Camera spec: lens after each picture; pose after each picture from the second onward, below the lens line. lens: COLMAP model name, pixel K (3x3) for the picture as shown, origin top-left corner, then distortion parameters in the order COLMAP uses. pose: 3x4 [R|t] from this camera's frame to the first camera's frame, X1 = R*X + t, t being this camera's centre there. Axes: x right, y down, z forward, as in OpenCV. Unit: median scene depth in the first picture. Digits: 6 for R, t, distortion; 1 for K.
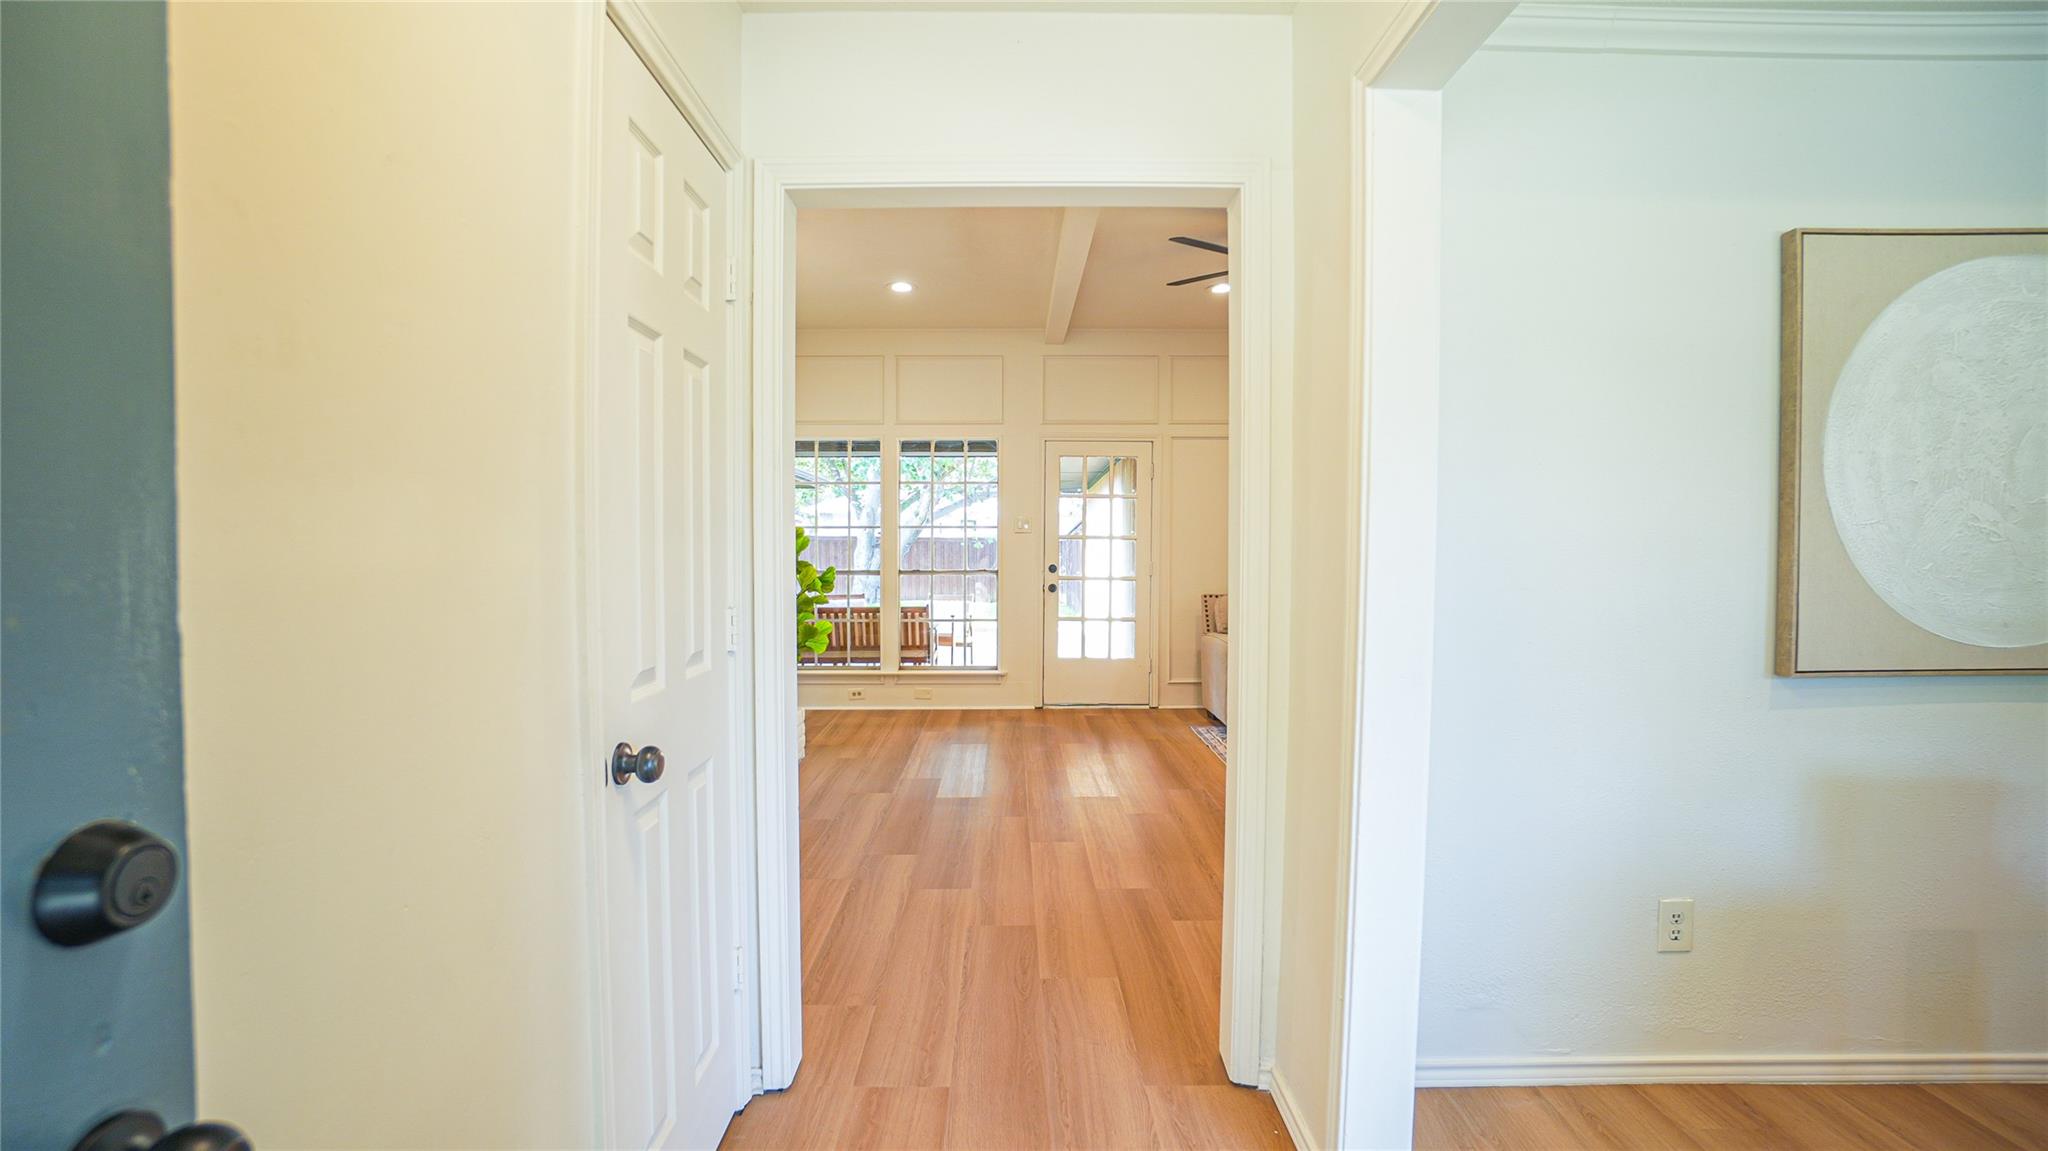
lens RADIAL K [[896.0, 0, 1011.5], [0, 896.0, 568.2], [0, 0, 1]] dist [-0.019781, 0.000413]
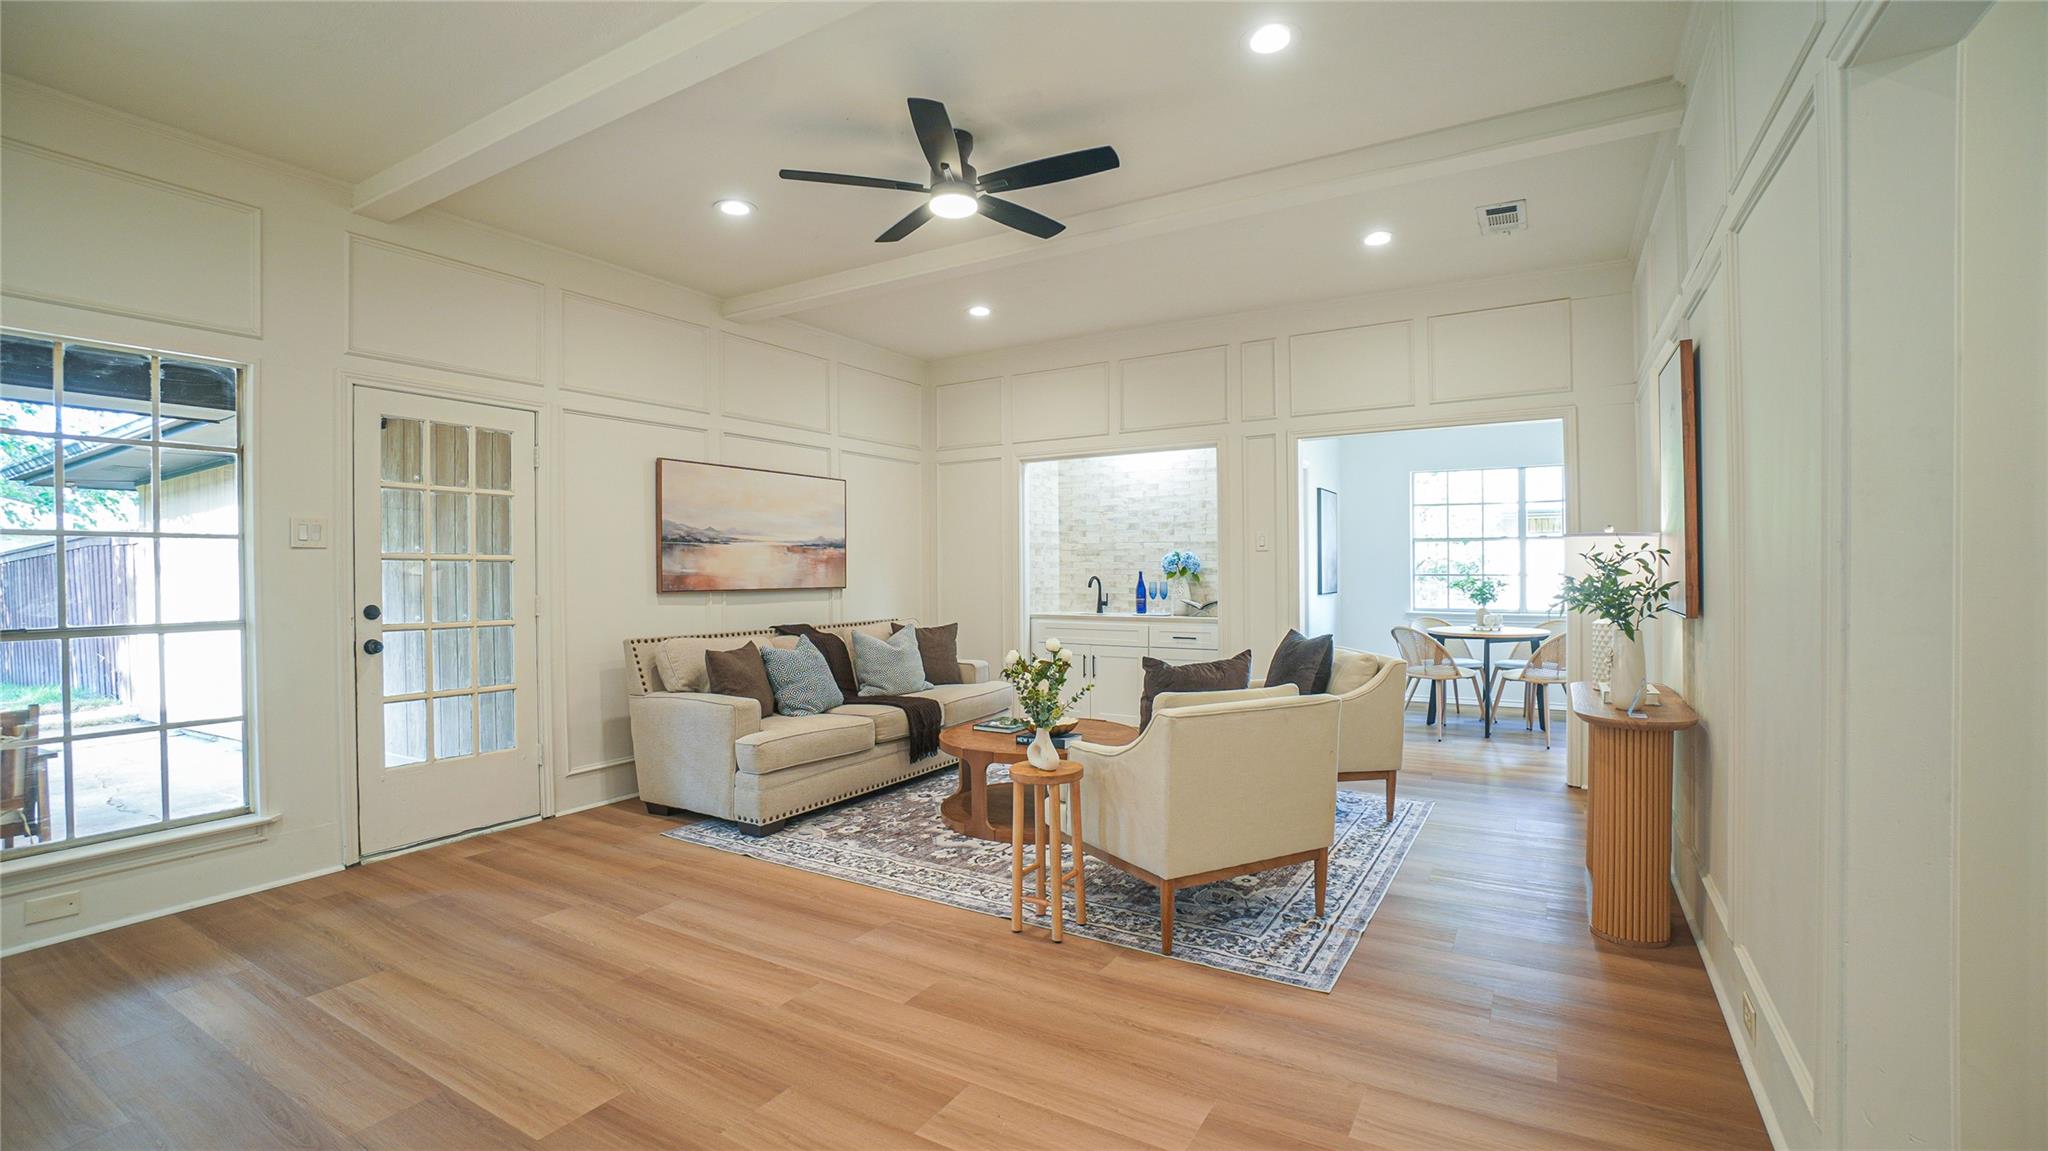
lens RADIAL K [[896.0, 0, 1011.5], [0, 896.0, 568.2], [0, 0, 1]] dist [-0.019781, 0.000413]
pose [[0.545813, -0.009692, 0.837851, -0.203003], [0.031034, 0.999481, -0.008656, -0.010104], [-0.837332, 0.030727, 0.545831, 0.353243]]
